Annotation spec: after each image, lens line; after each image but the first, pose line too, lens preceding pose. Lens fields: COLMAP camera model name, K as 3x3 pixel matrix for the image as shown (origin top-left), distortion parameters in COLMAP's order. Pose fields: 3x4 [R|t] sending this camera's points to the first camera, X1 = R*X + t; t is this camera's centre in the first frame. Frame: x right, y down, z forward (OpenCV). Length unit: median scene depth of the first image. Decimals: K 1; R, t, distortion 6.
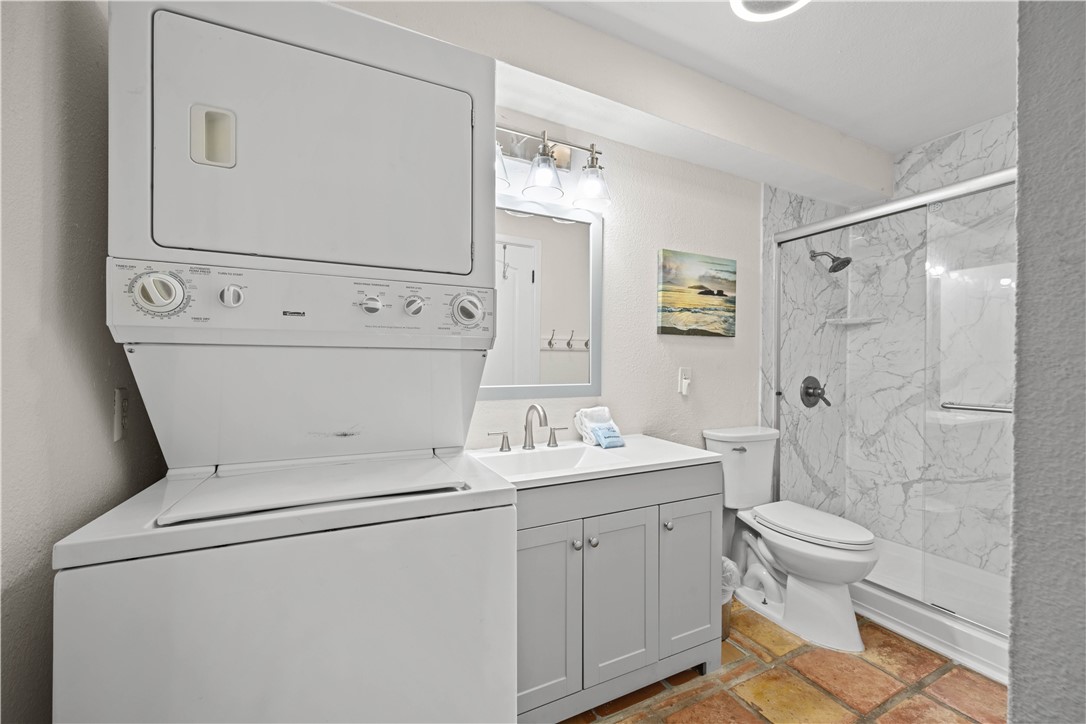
lens RADIAL K [[428.8, 0, 546.1], [0, 428.8, 365.9], [0, 0, 1]] dist [-0.000457, -0.000183]
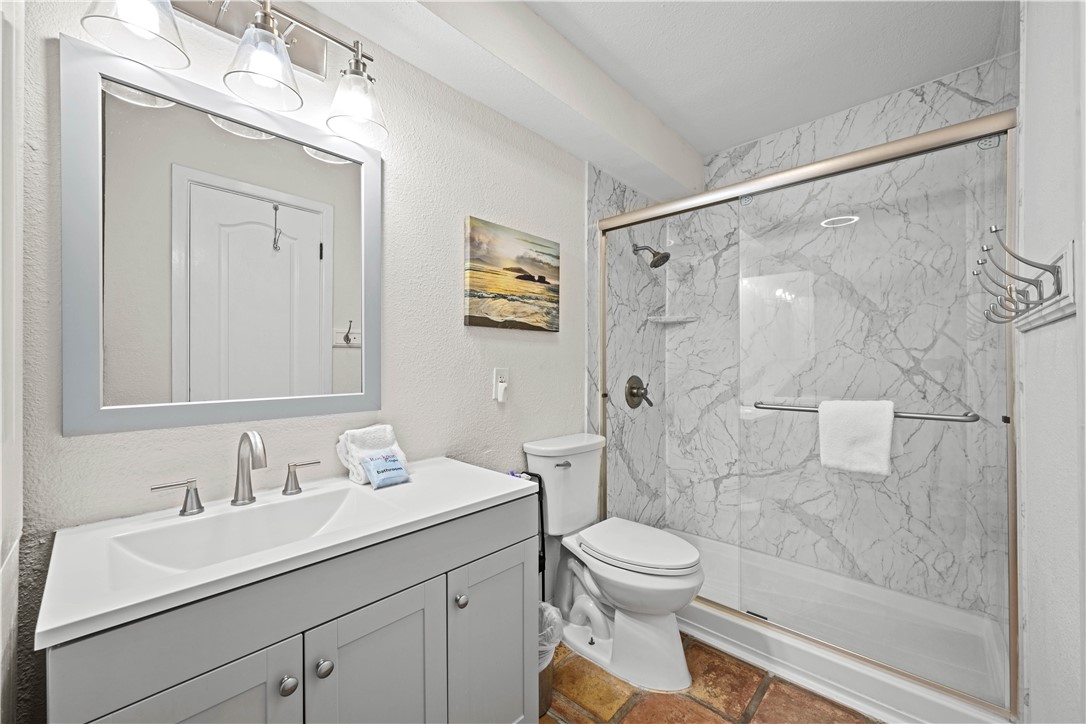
lens RADIAL K [[428.8, 0, 542.5], [0, 428.8, 362.4], [0, 0, 1]] dist [-0.000457, -0.000183]
pose [[0.939261, -0.004681, 0.343172, 0.127630], [0.007105, 0.999958, -0.005809, -0.001832], [-0.343130, 0.007894, 0.939255, 0.227046]]
